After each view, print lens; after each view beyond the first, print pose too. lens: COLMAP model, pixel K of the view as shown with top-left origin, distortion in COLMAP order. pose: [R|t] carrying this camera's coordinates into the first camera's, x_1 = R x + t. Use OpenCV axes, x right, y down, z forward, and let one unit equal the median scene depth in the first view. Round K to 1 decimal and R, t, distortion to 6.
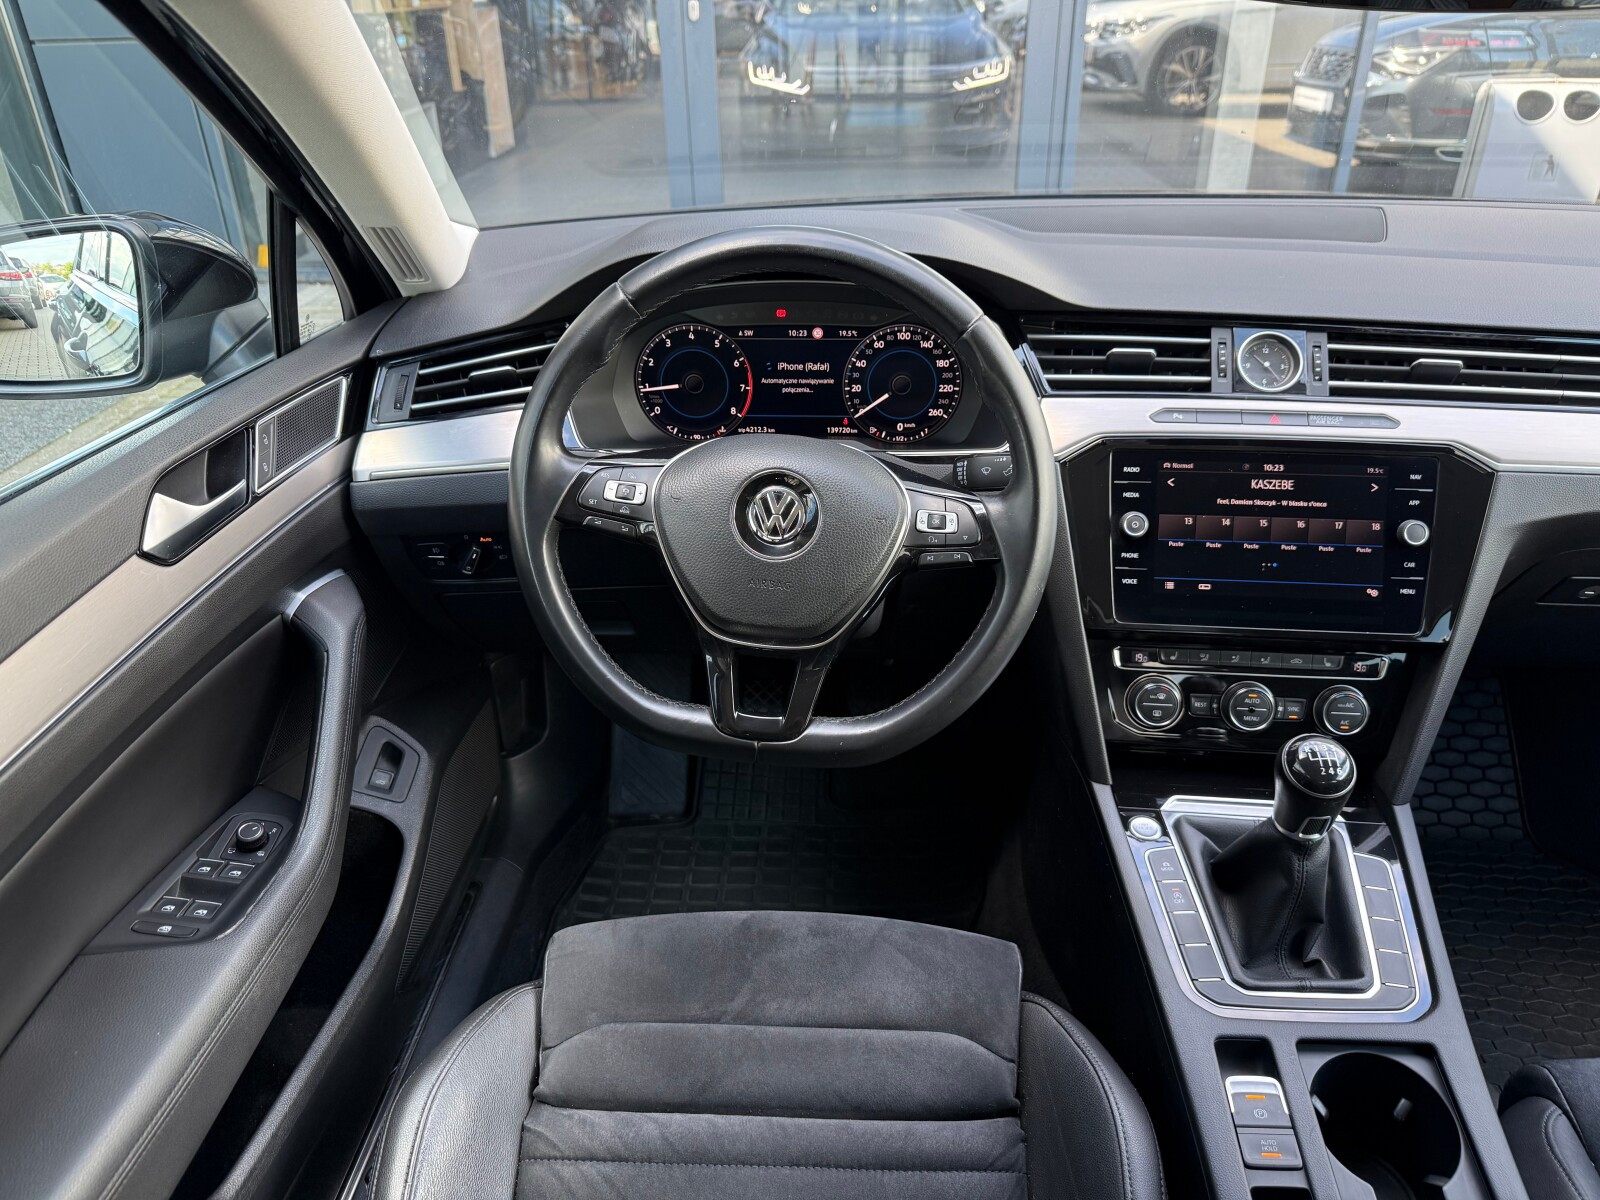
lens RADIAL K [[1131.9, 0, 792.8], [0, 1131.9, 609.5], [0, 0, 1]] dist [0.136005, -0.222729]
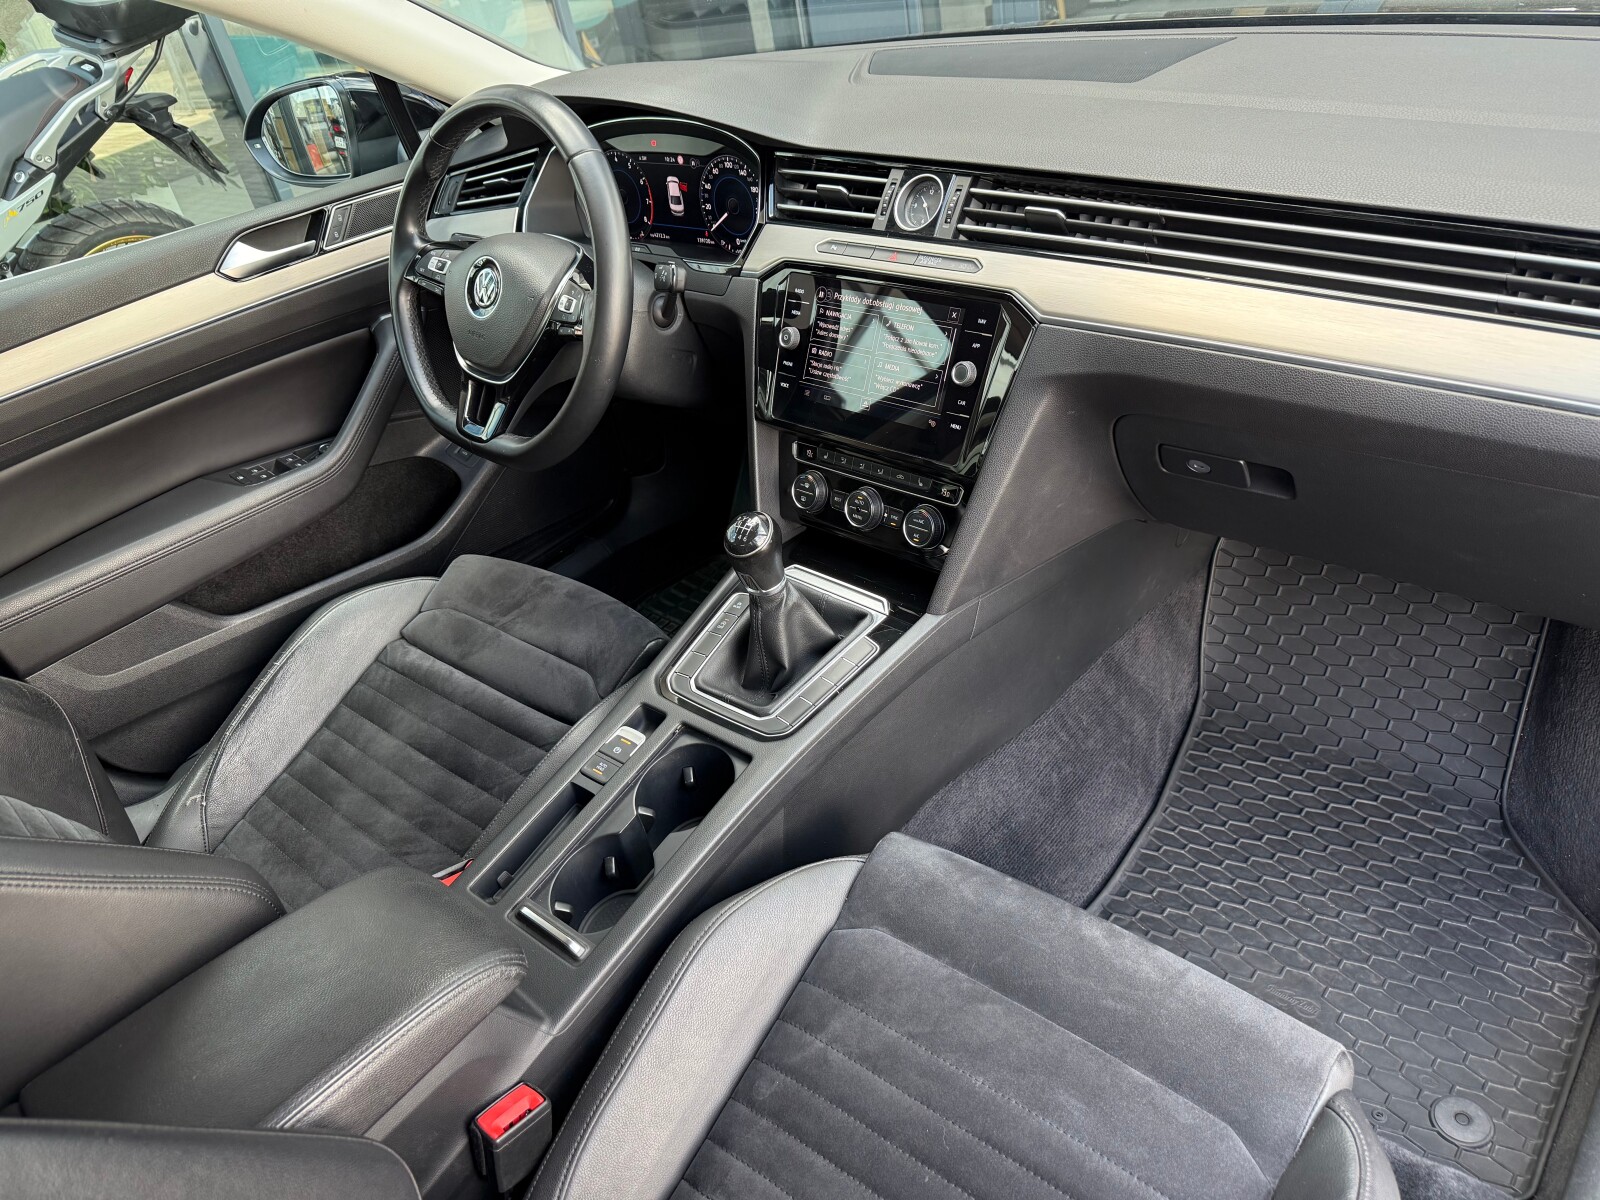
lens RADIAL K [[1110.8, 0, 791.6], [0, 1110.8, 610.3], [0, 0, 1]] dist [0.106296, -0.167844]
pose [[0.783314, 0.256926, -0.566046, 1.022087], [-0.164366, 0.963786, 0.210003, -0.042962], [0.599502, -0.071460, 0.797176, 0.031806]]
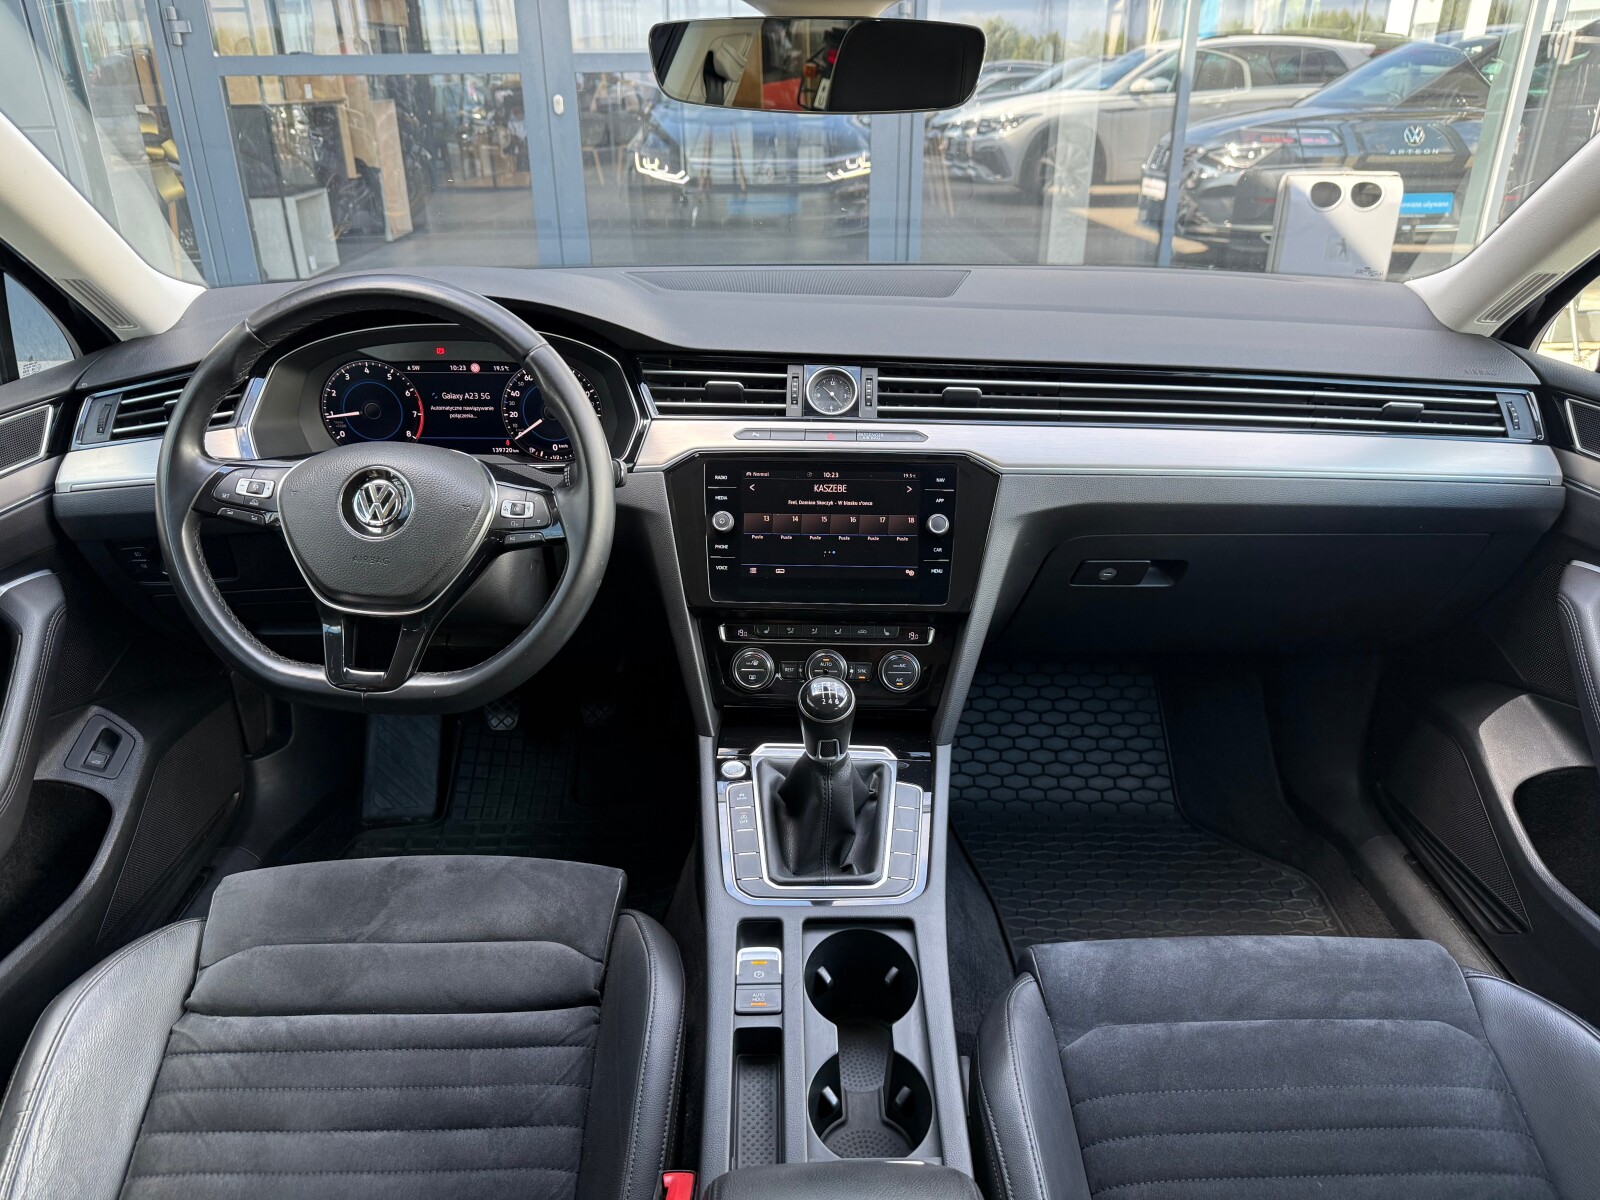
lens RADIAL K [[1131.9, 0, 792.8], [0, 1131.9, 609.5], [0, 0, 1]] dist [0.136005, -0.222729]
pose [[0.998277, -0.017065, 0.056134, 0.296567], [0.020762, 0.997607, -0.065948, 0.099285], [-0.054875, 0.067000, 0.996243, -0.201266]]
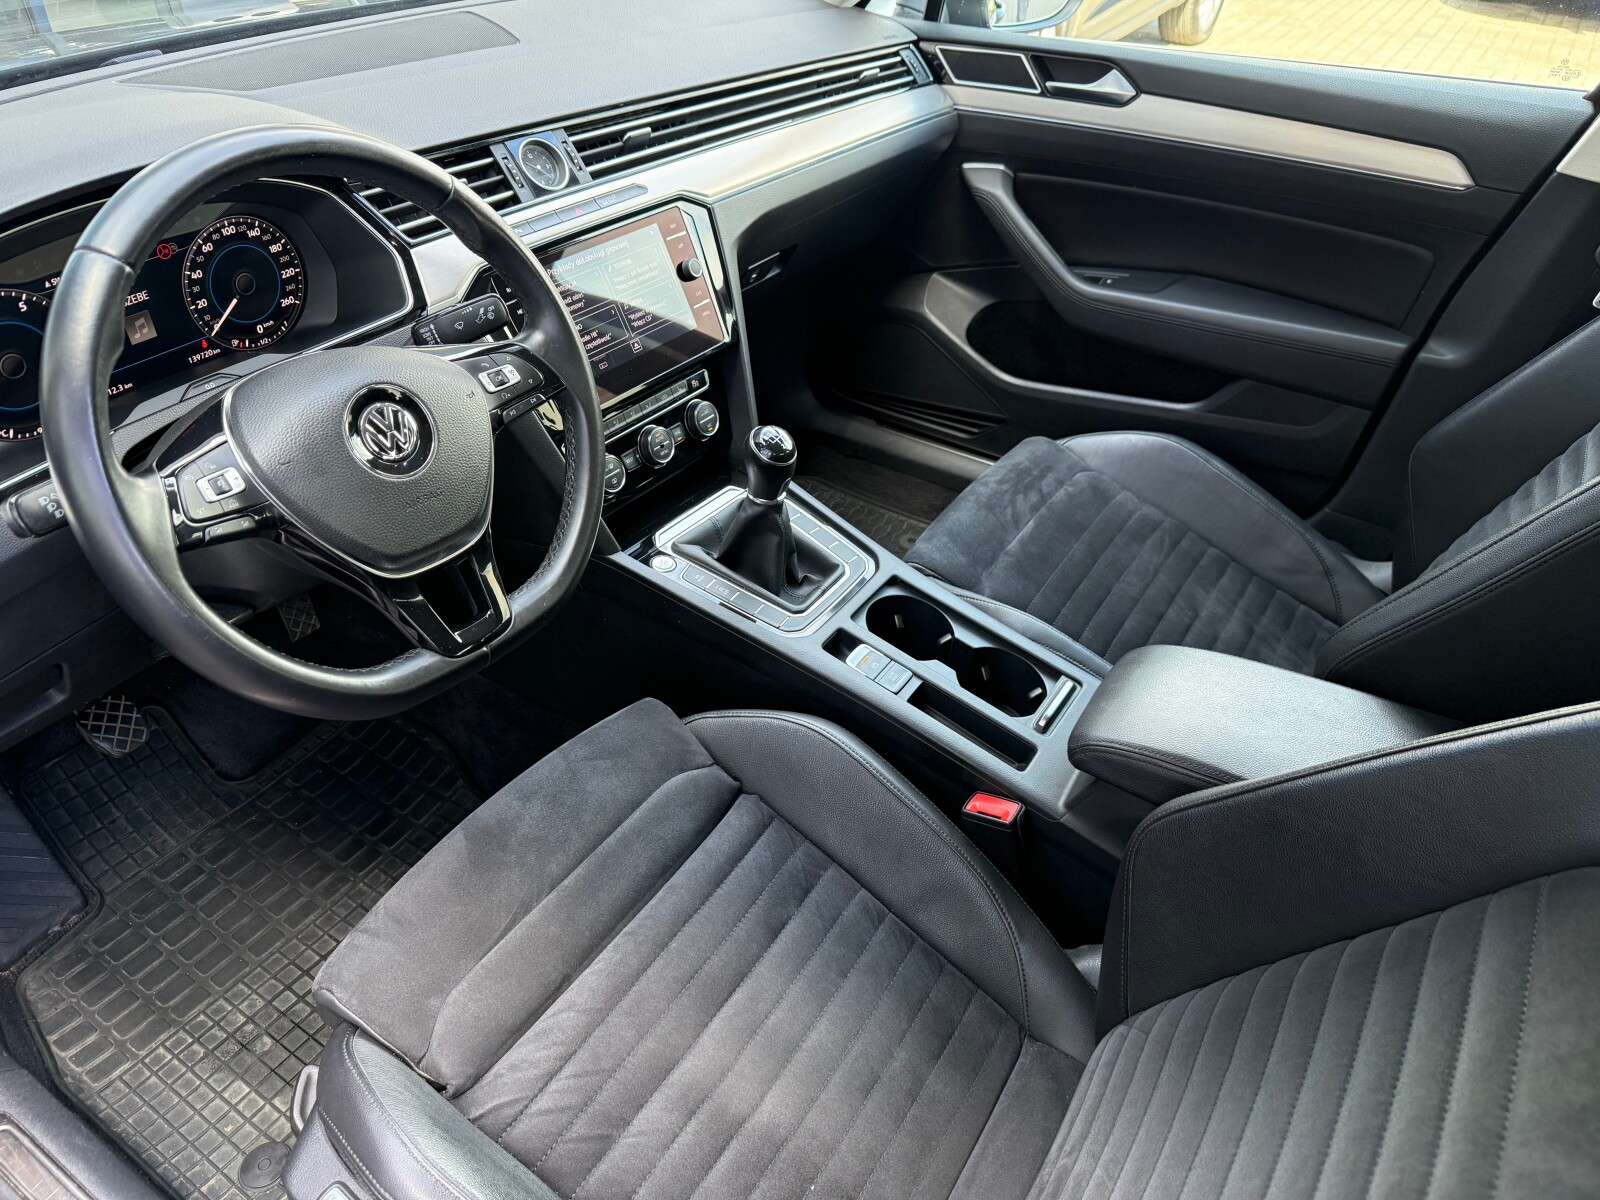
lens RADIAL K [[1110.8, 0, 791.6], [0, 1110.8, 610.3], [0, 0, 1]] dist [0.106296, -0.167844]
pose [[0.504689, -0.511224, 0.695657, -0.474711], [0.389684, 0.853951, 0.344841, -0.124672], [-0.770348, 0.097049, 0.630195, 0.134464]]
